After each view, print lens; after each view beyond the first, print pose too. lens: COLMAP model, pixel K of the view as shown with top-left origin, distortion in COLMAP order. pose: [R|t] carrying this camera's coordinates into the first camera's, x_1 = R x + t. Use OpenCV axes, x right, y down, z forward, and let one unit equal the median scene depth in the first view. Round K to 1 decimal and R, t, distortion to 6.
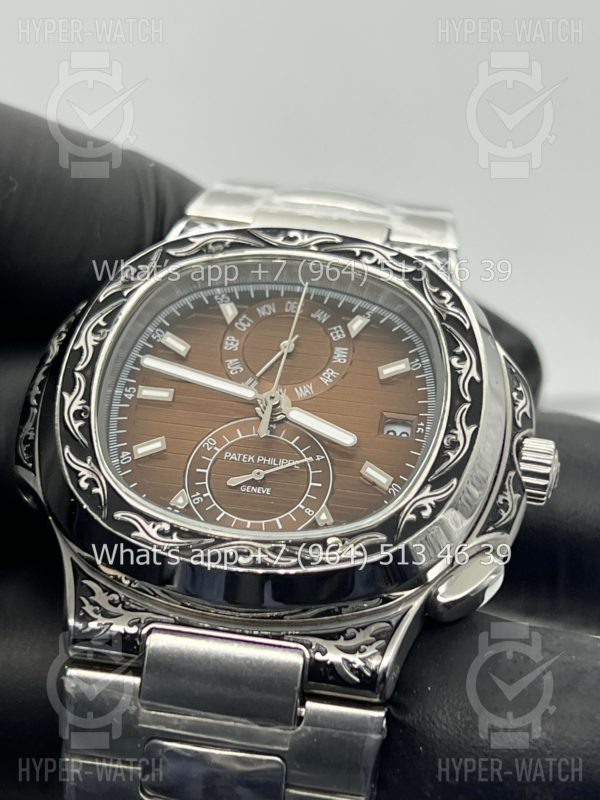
lens RADIAL K [[1863.4, 0, 300.0], [0, 1863.4, 400.0], [0, 0, 1]] dist [0.166493, 0.453766]
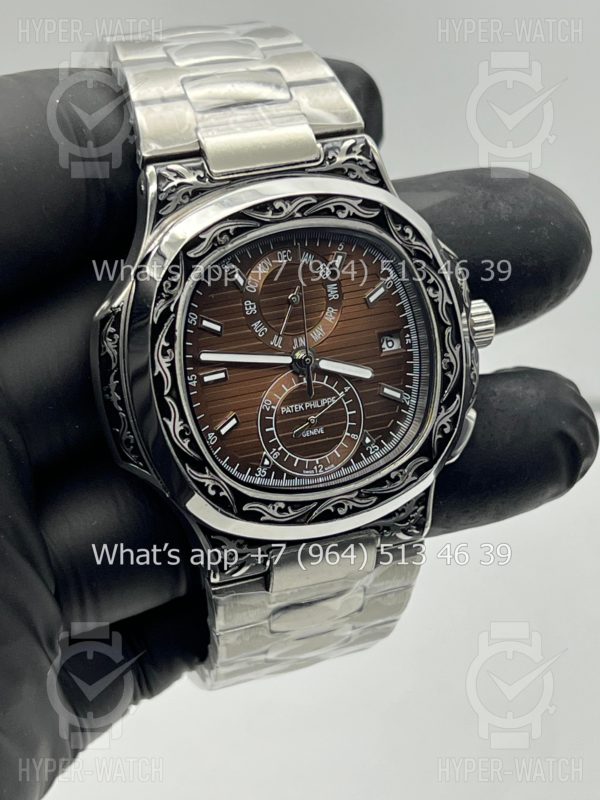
lens RADIAL K [[1863.4, 0, 300.0], [0, 1863.4, 400.0], [0, 0, 1]] dist [0.166493, 0.453766]
pose [[0.885909, -0.347147, 0.307660, -0.424530], [0.045433, 0.725009, 0.687239, -0.865195], [-0.461630, -0.594853, 0.658064, 0.141842]]
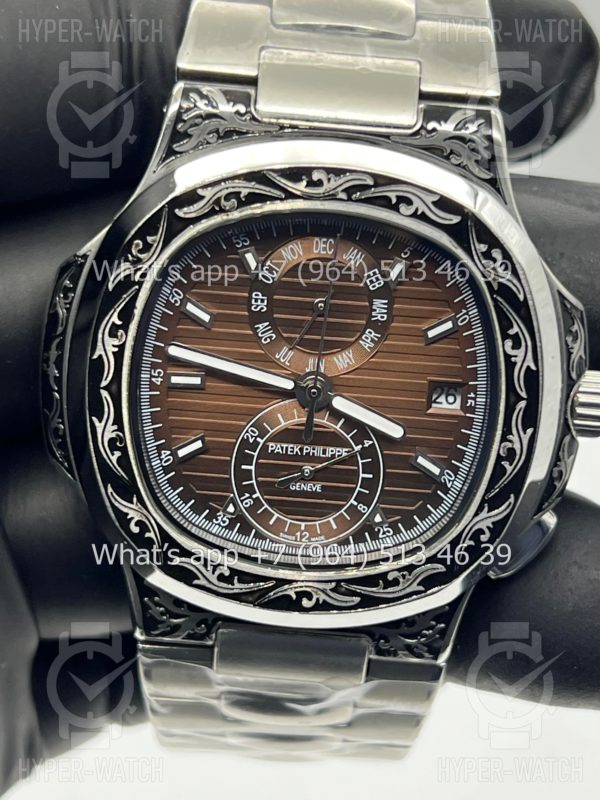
lens RADIAL K [[1863.4, 0, 300.0], [0, 1863.4, 400.0], [0, 0, 1]] dist [0.166493, 0.453766]
pose [[0.995499, -0.094368, 0.008767, -0.030375], [0.059794, 0.697145, 0.714433, -0.669407], [-0.073532, -0.710693, 0.699649, 0.342886]]
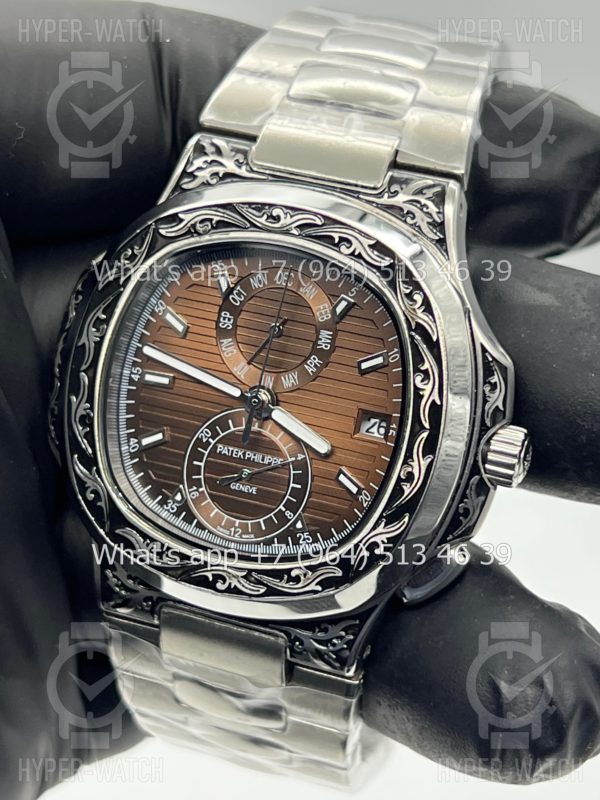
lens RADIAL K [[1863.4, 0, 300.0], [0, 1863.4, 400.0], [0, 0, 1]] dist [0.166493, 0.453766]
pose [[0.963874, 0.039769, -0.263371, 0.292817], [0.121817, 0.813504, 0.568658, -0.608963], [0.236868, -0.580198, 0.779271, 0.171978]]
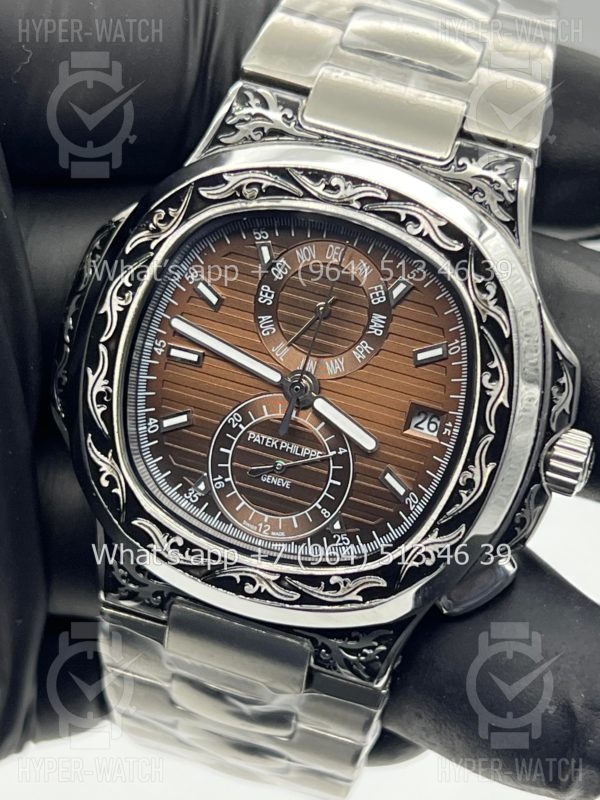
lens RADIAL K [[1863.4, 0, 300.0], [0, 1863.4, 400.0], [0, 0, 1]] dist [0.166493, 0.453766]
pose [[0.982099, 0.106494, -0.155370, 0.138340], [0.016112, 0.774326, 0.632582, -0.611181], [0.187673, -0.623762, 0.758749, 0.260988]]
